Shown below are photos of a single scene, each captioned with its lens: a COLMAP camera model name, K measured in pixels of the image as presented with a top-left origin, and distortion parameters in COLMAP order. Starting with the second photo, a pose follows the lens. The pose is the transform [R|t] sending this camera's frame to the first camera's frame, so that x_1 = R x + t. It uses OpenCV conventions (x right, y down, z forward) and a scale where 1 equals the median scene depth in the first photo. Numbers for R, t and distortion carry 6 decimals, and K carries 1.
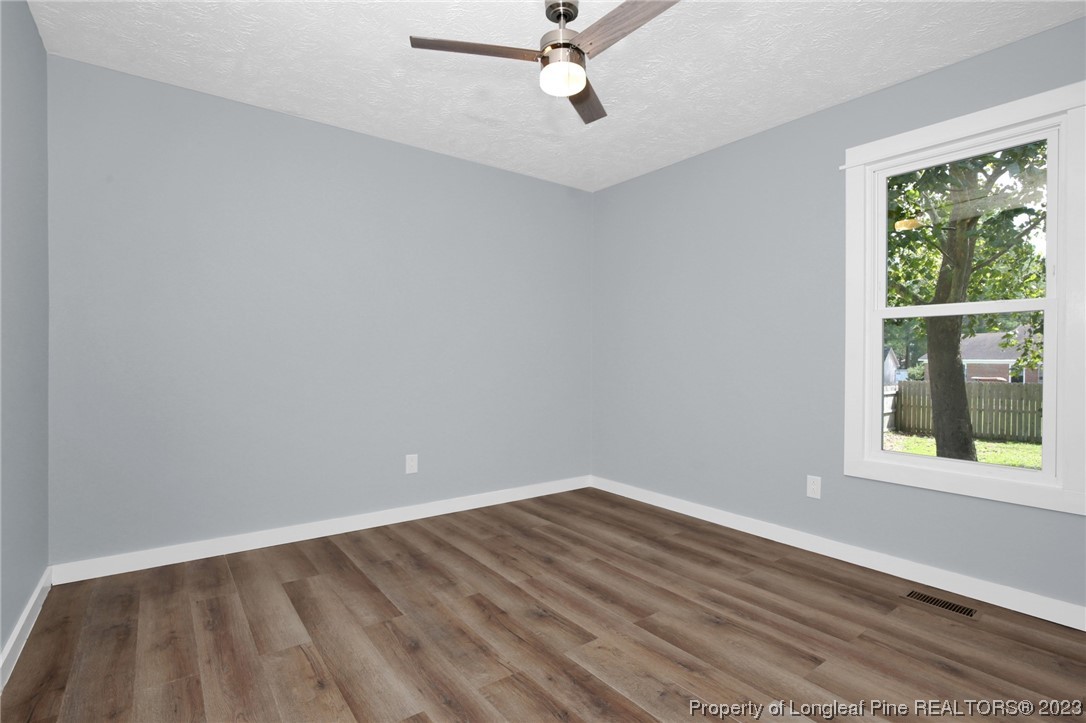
lens RADIAL K [[503.1, 0, 532.3], [0, 503.1, 363.9], [0, 0, 1]] dist [-0.034748, 0.005671]
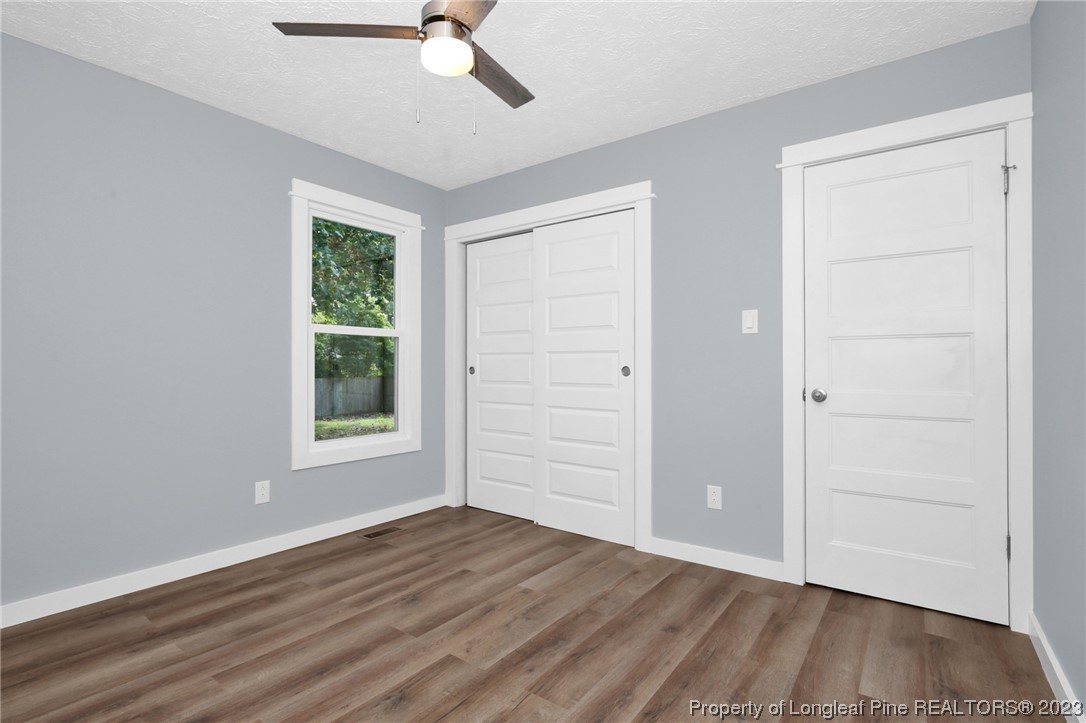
lens RADIAL K [[503.1, 0, 546.0], [0, 503.1, 366.9], [0, 0, 1]] dist [-0.034748, 0.005671]
pose [[-0.265233, -0.007207, 0.964157, -0.736244], [0.010688, 0.999889, 0.010414, -0.016228], [-0.964125, 0.013067, -0.265127, 0.924836]]
